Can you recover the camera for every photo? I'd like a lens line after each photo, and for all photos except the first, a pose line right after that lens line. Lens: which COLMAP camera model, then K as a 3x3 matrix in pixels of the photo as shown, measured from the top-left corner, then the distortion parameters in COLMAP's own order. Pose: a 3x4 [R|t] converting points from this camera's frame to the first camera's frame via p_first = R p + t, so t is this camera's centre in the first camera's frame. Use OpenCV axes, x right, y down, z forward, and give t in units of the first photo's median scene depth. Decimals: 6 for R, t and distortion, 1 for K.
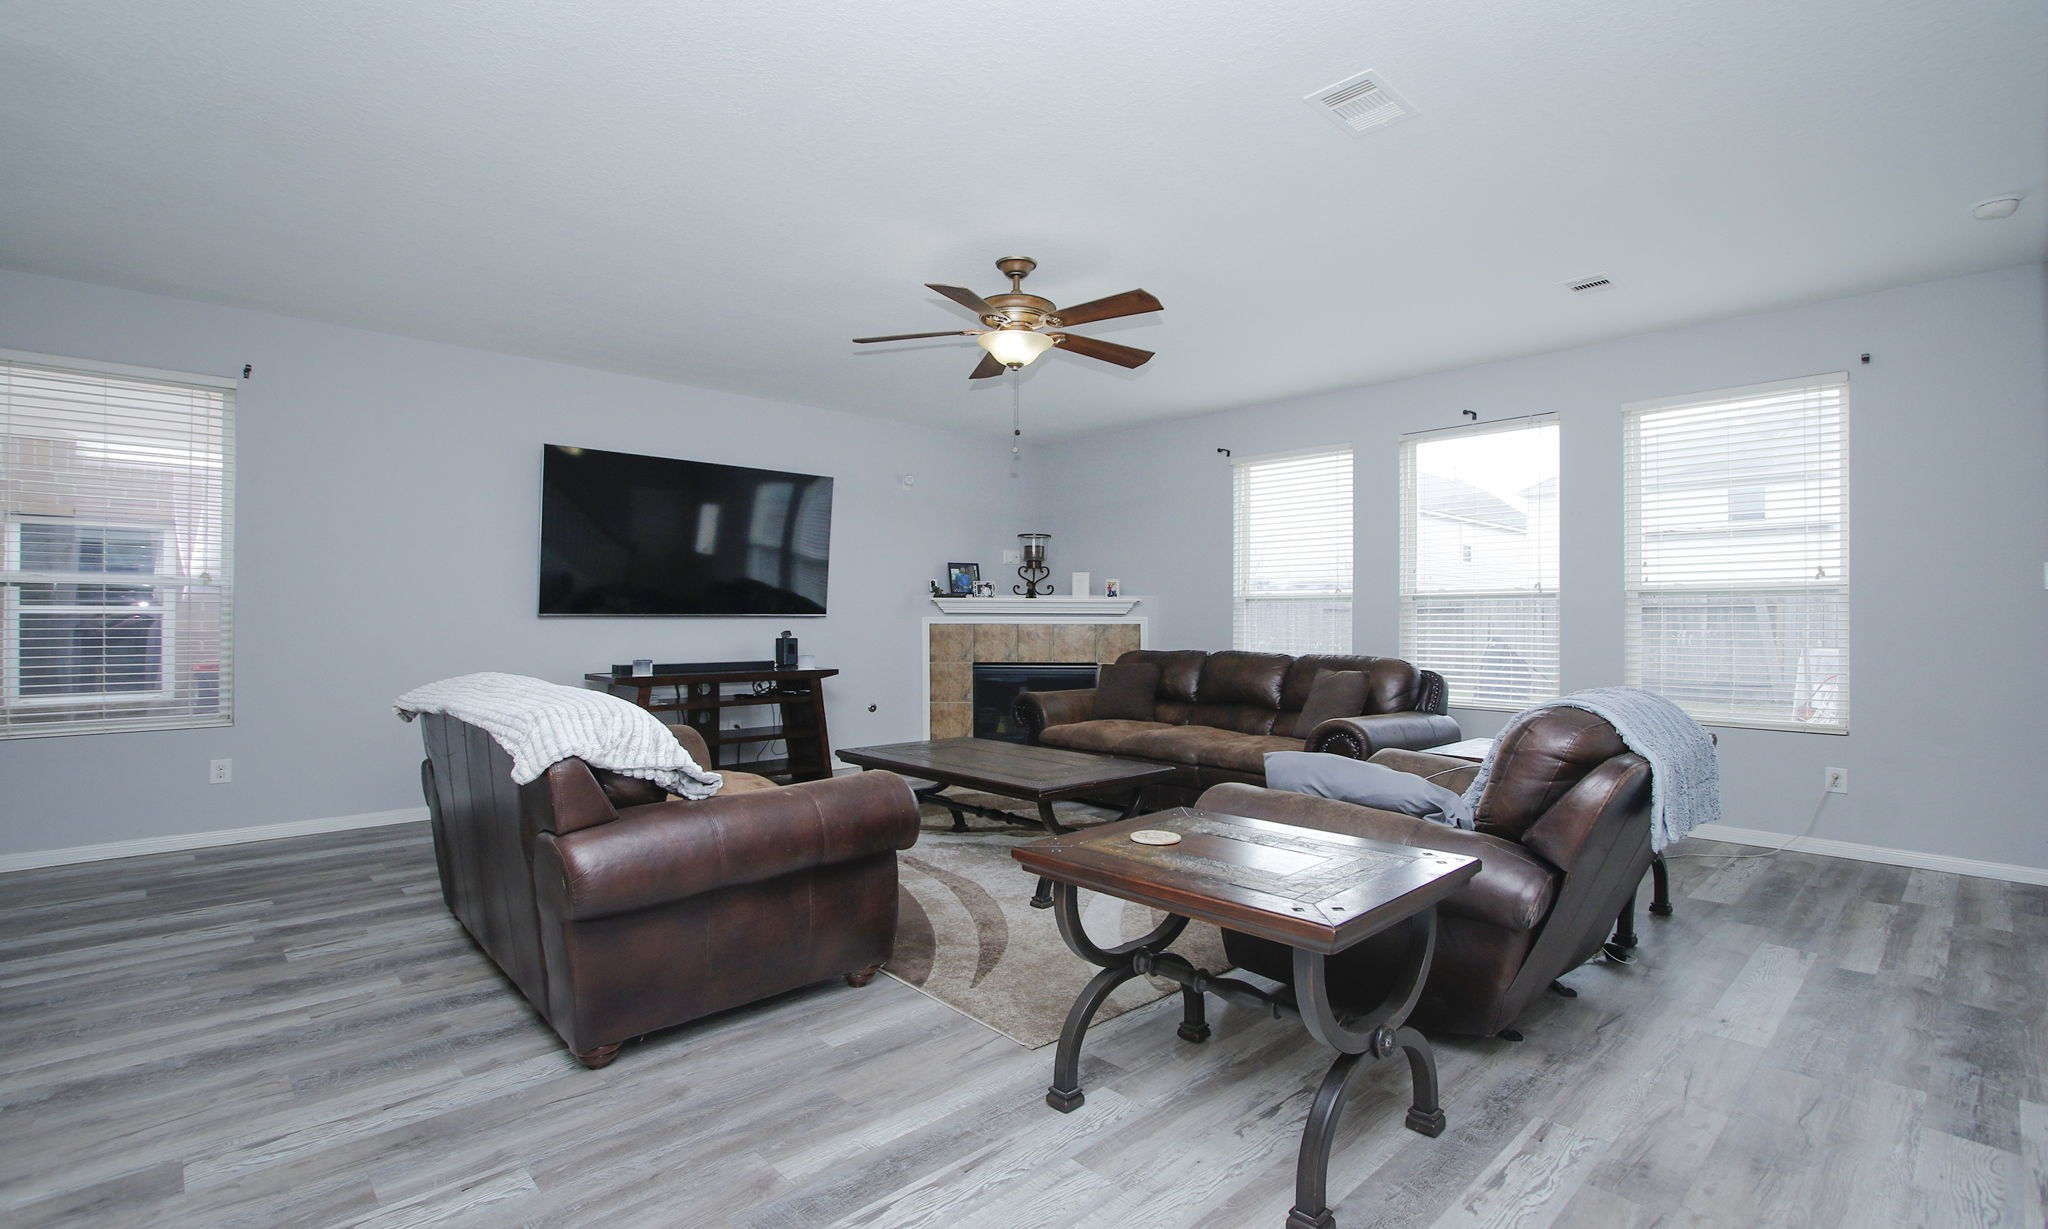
lens RADIAL K [[939.8, 0, 1018.4], [0, 939.8, 619.5], [0, 0, 1]] dist [-0.018405, 0.004541]
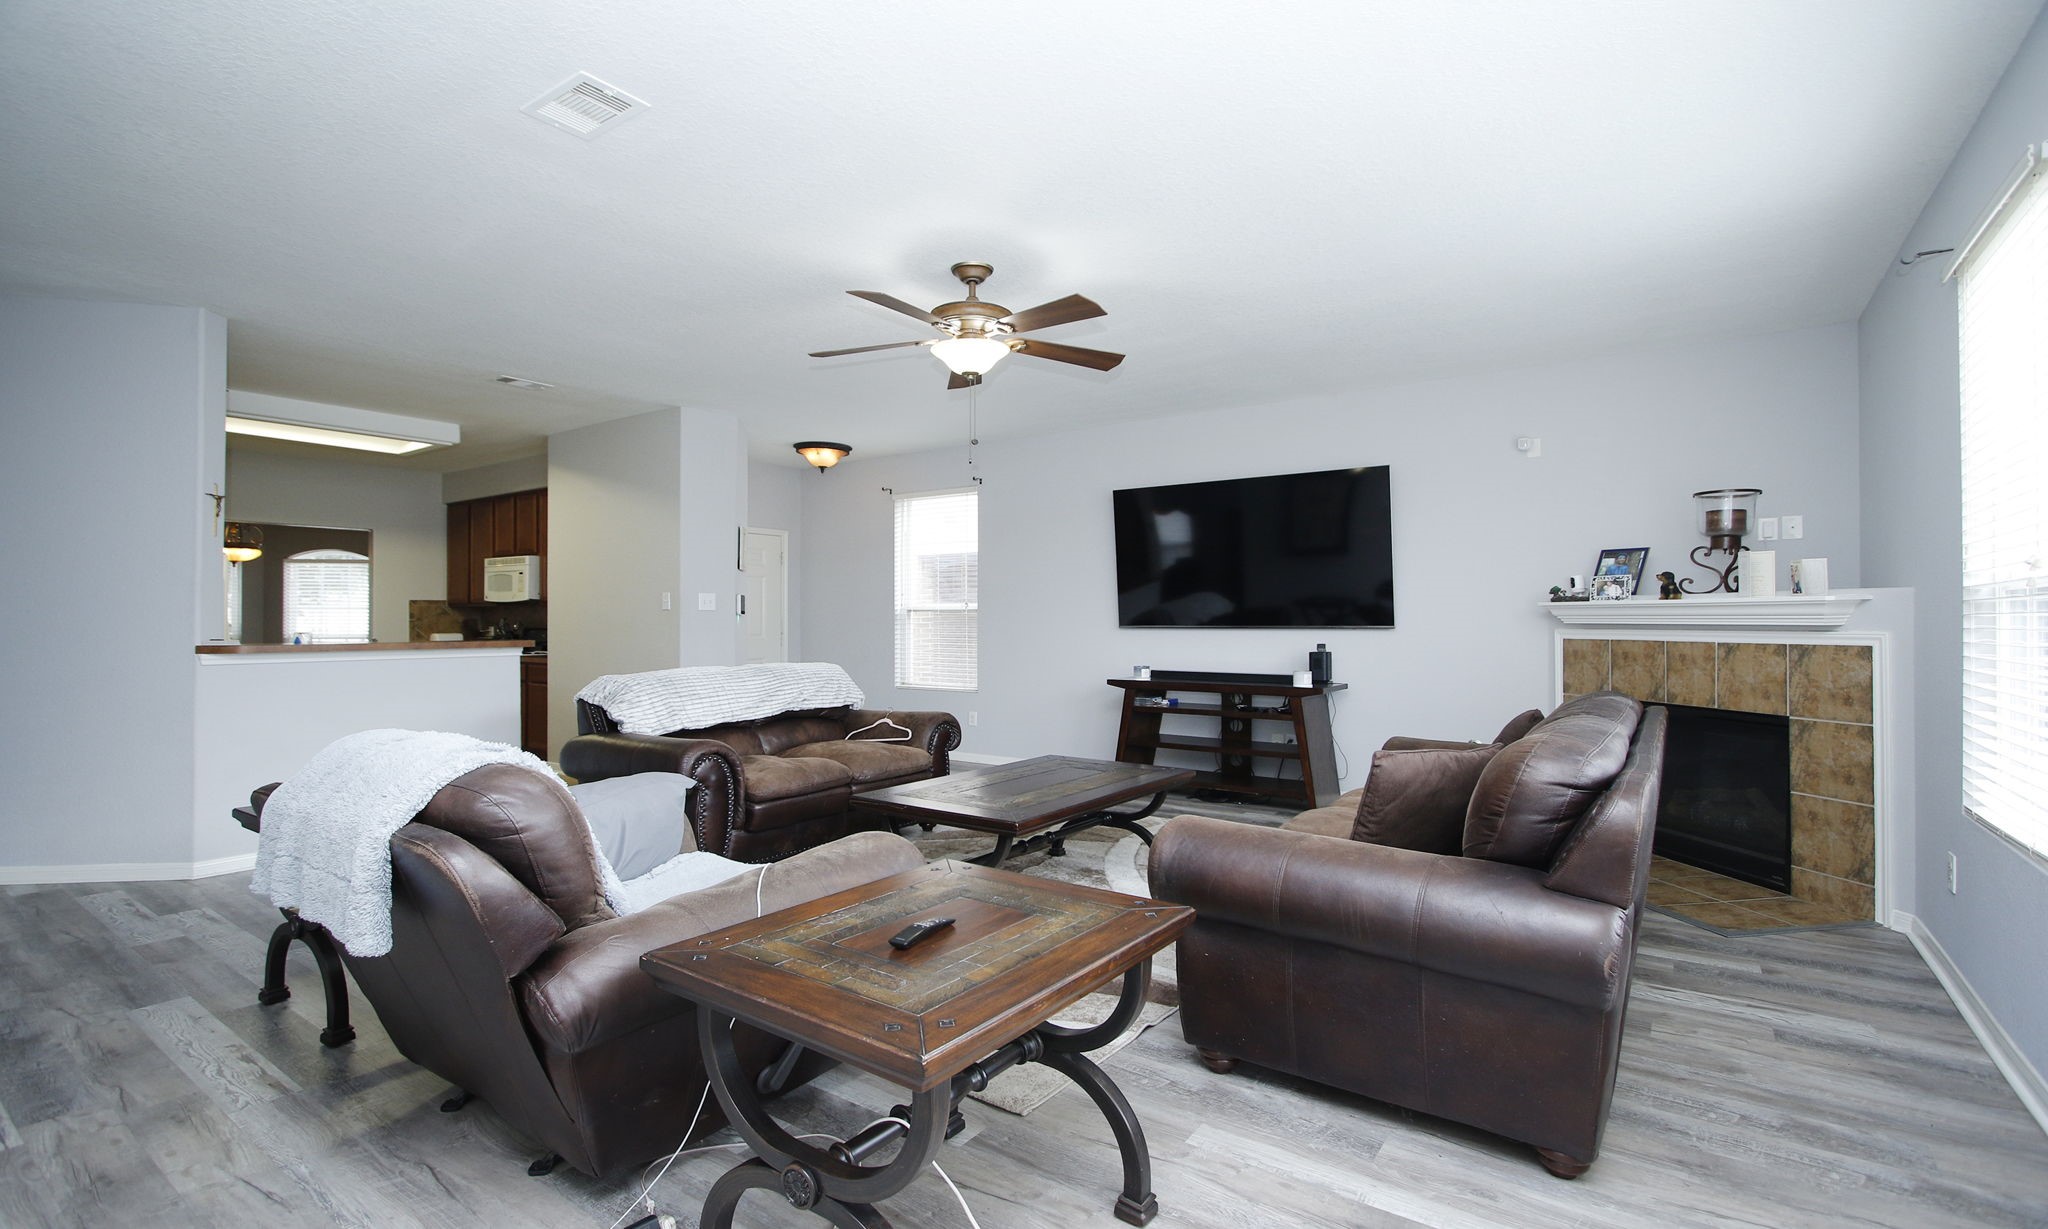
lens RADIAL K [[937.6, 0, 1024.0], [0, 937.6, 614.5], [0, 0, 1]] dist [-0.013875, 0.000694]
pose [[0.195229, -0.010280, -0.980704, 0.622040], [-0.003434, 0.999932, -0.011165, -0.005823], [0.980752, 0.005548, 0.195181, 0.559184]]
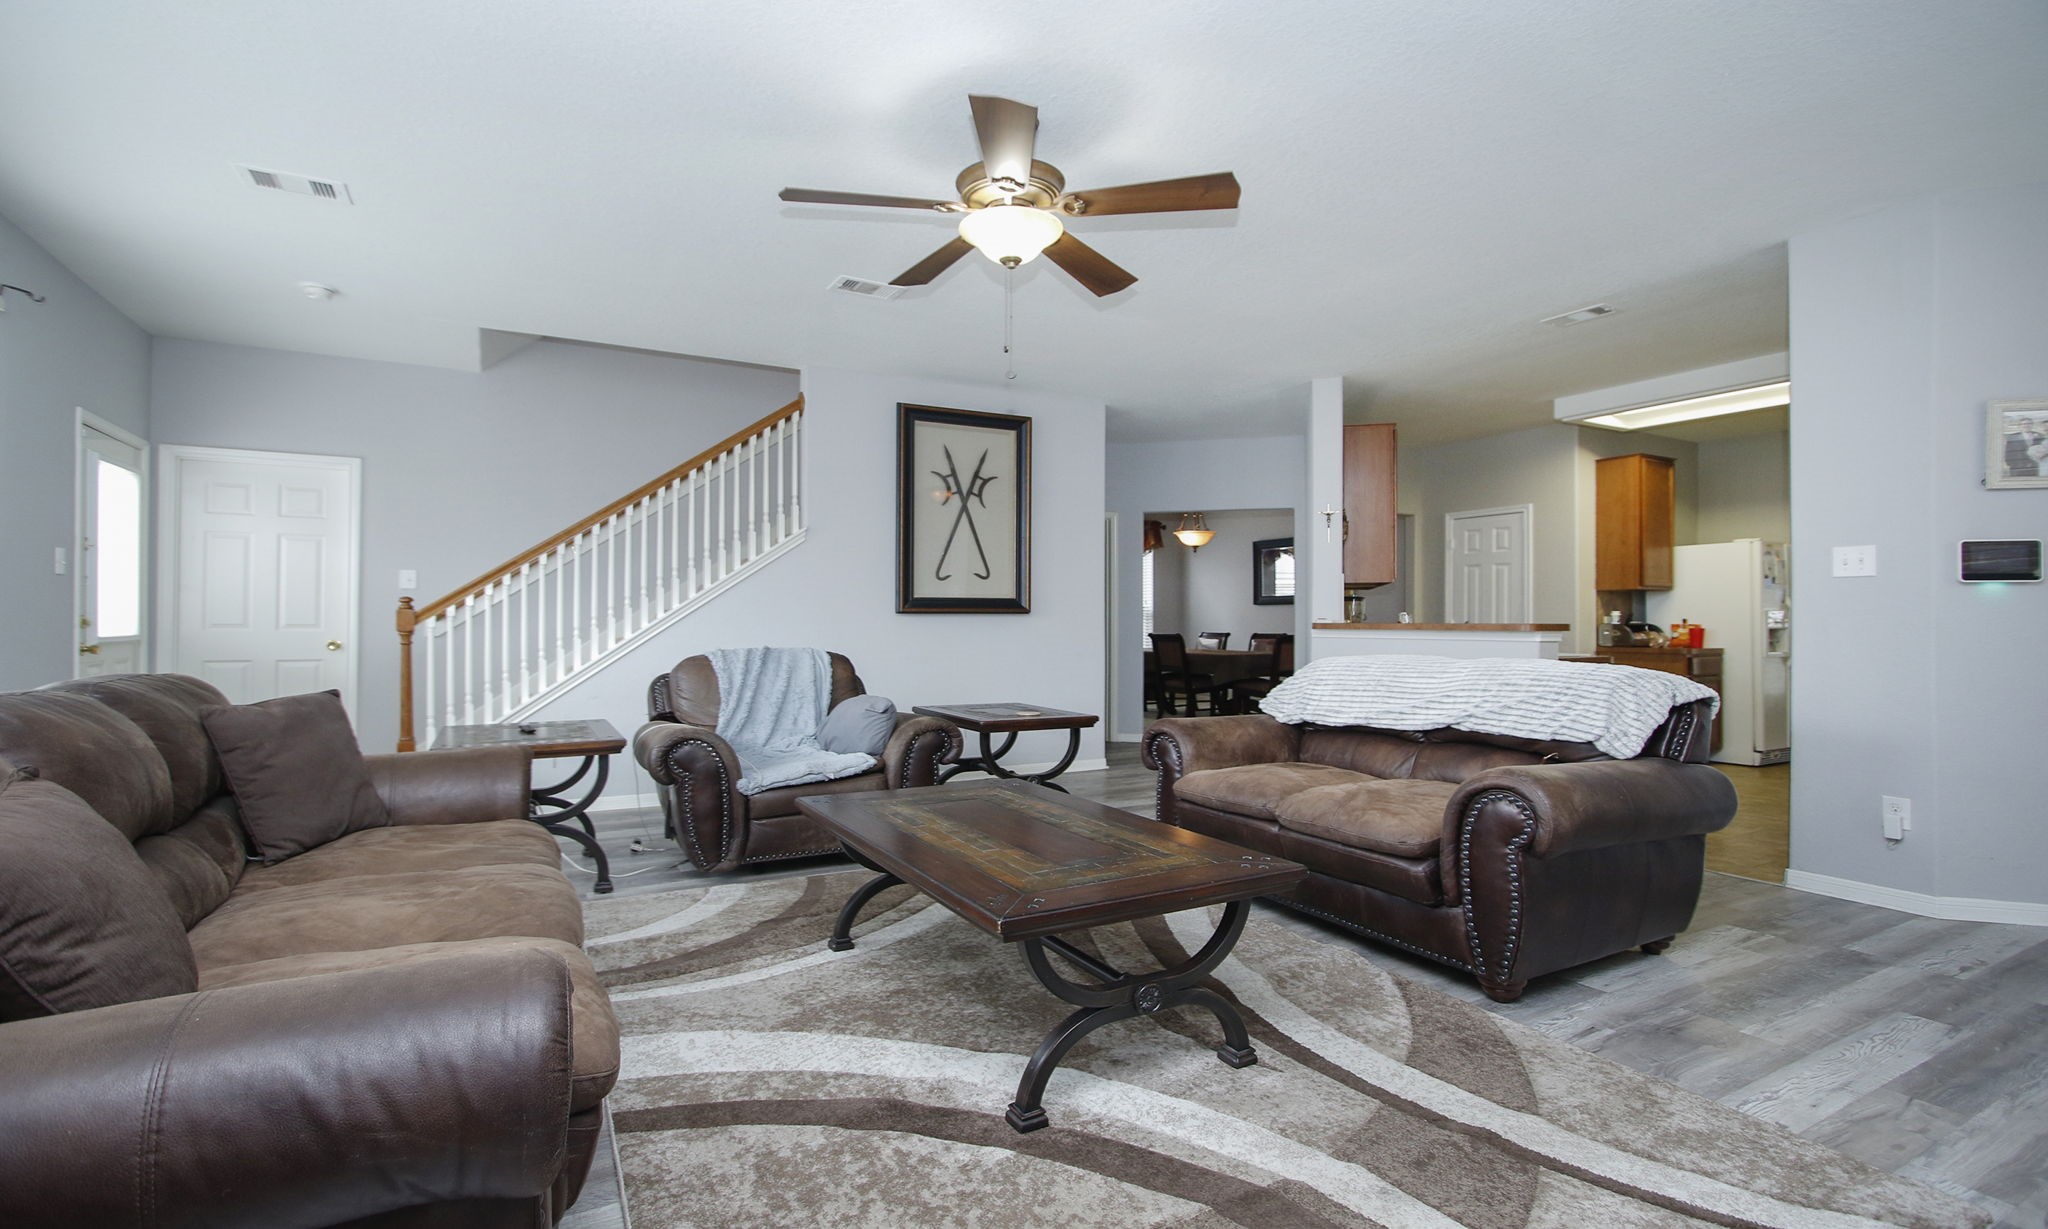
lens RADIAL K [[937.6, 0, 1024.0], [0, 937.6, 614.5], [0, 0, 1]] dist [-0.013875, 0.000694]
pose [[-0.968554, -0.005981, 0.248733, -0.129285], [-0.007081, 0.999969, -0.003528, 0.009826], [-0.248704, -0.005178, -0.968566, 1.102354]]
